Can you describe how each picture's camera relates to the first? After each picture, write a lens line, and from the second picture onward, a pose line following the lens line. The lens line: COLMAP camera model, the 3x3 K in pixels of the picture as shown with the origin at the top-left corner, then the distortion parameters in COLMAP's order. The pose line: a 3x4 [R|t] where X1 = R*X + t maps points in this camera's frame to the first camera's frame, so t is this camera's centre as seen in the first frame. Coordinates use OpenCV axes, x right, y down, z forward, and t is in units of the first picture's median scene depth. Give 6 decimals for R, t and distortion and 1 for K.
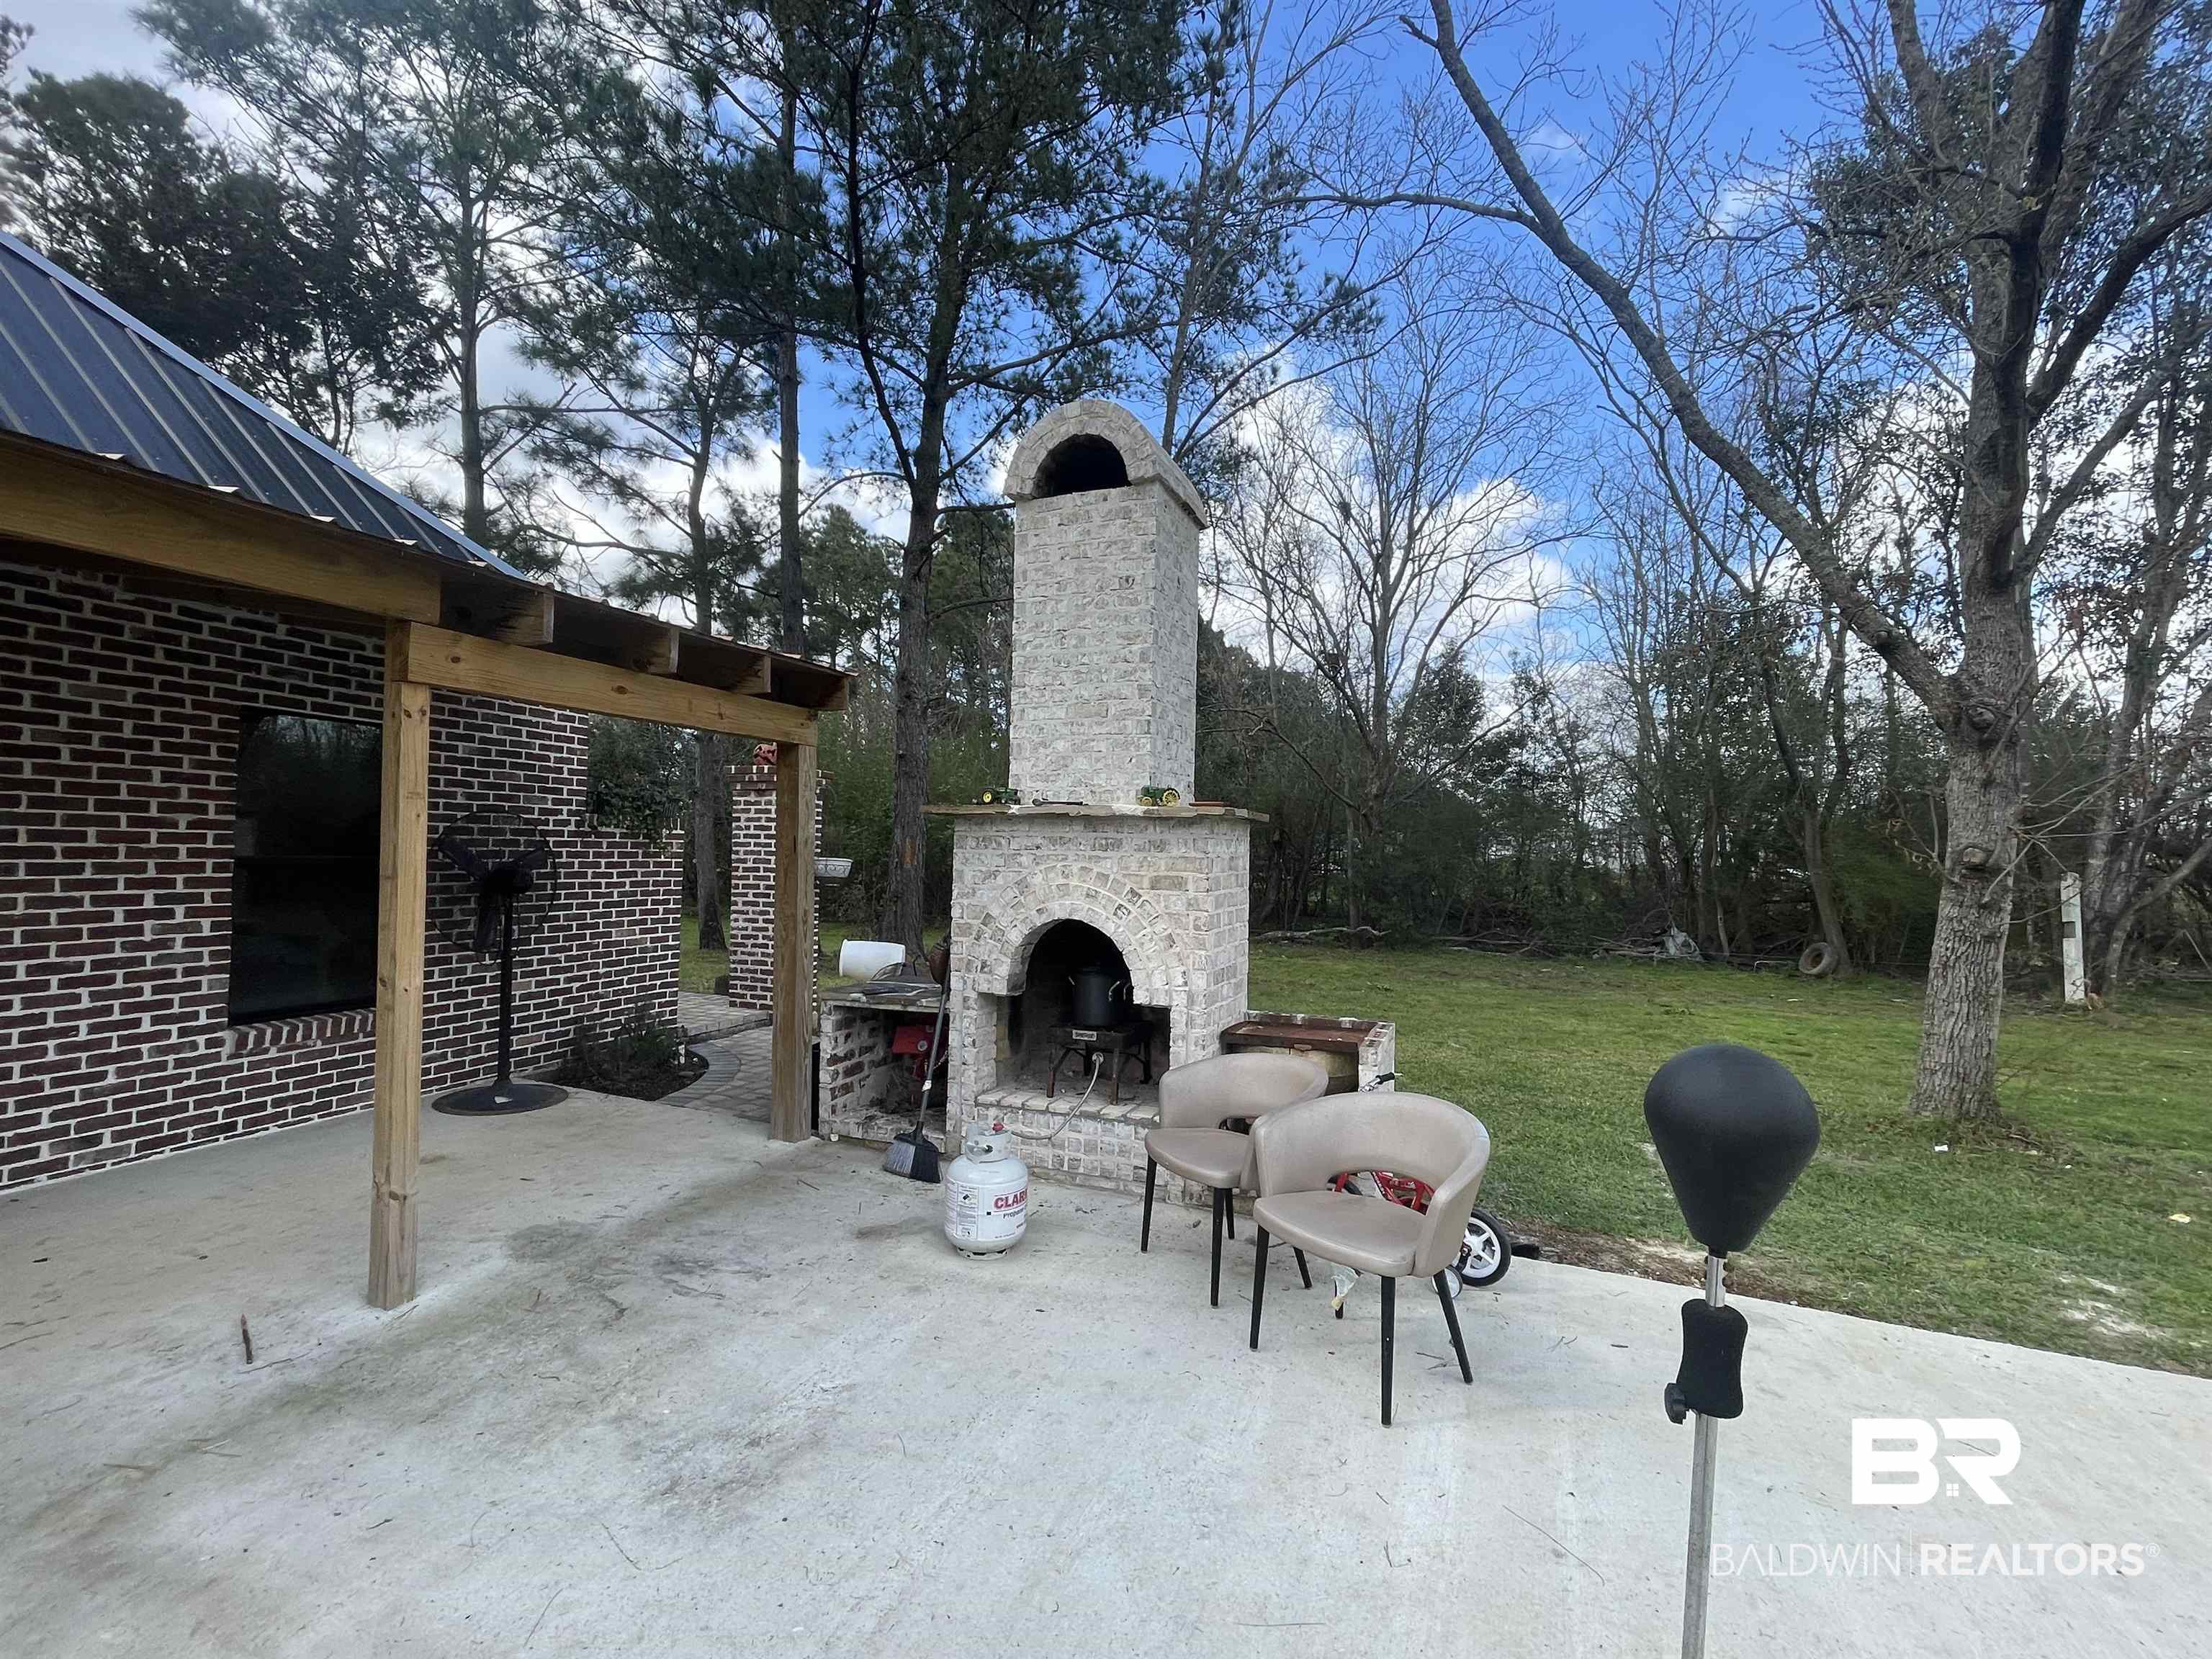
lens RADIAL K [[1028.5, 0, 1107.6], [0, 1028.5, 829.9], [0, 0, 1]] dist [0.001246, 0.000144]
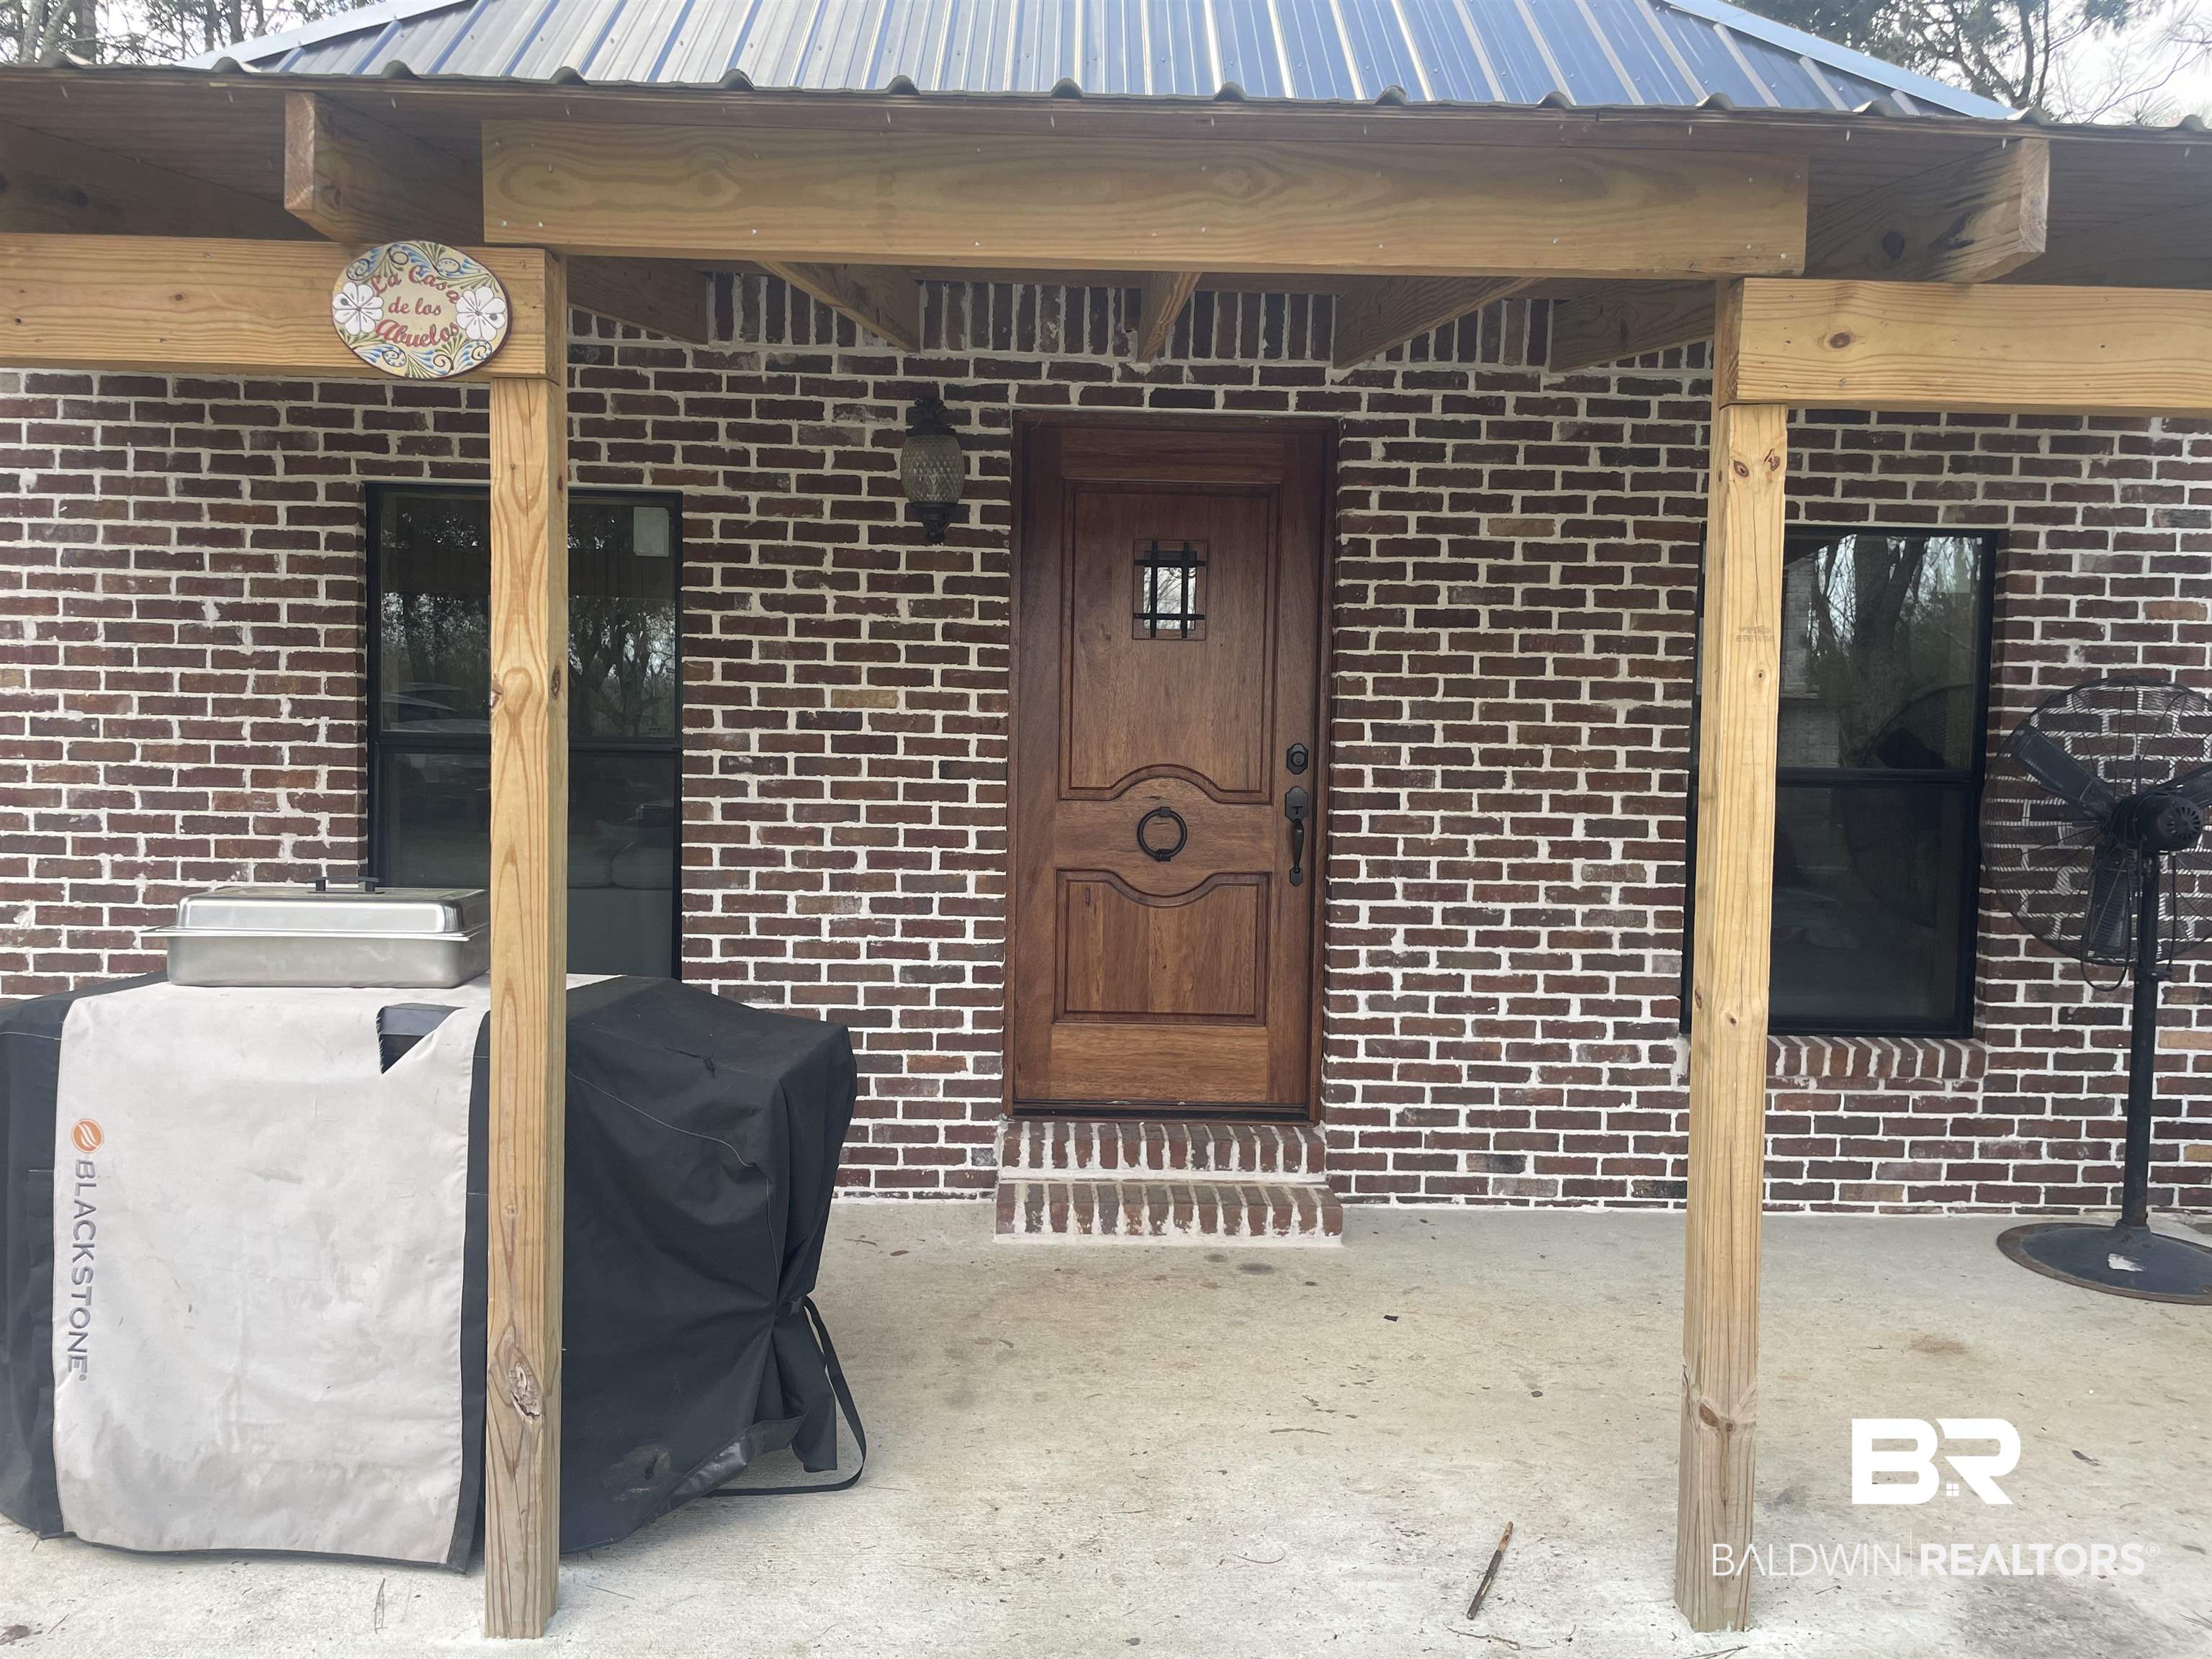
lens RADIAL K [[1655.7, 0, 1107.7], [0, 1655.7, 821.7], [0, 0, 1]] dist [0.055163, -0.067325]
pose [[0.356756, 0.036573, -0.933482, -0.023267], [0.005762, 0.999128, 0.041347, 0.016457], [0.934180, -0.020130, 0.356234, 0.315922]]
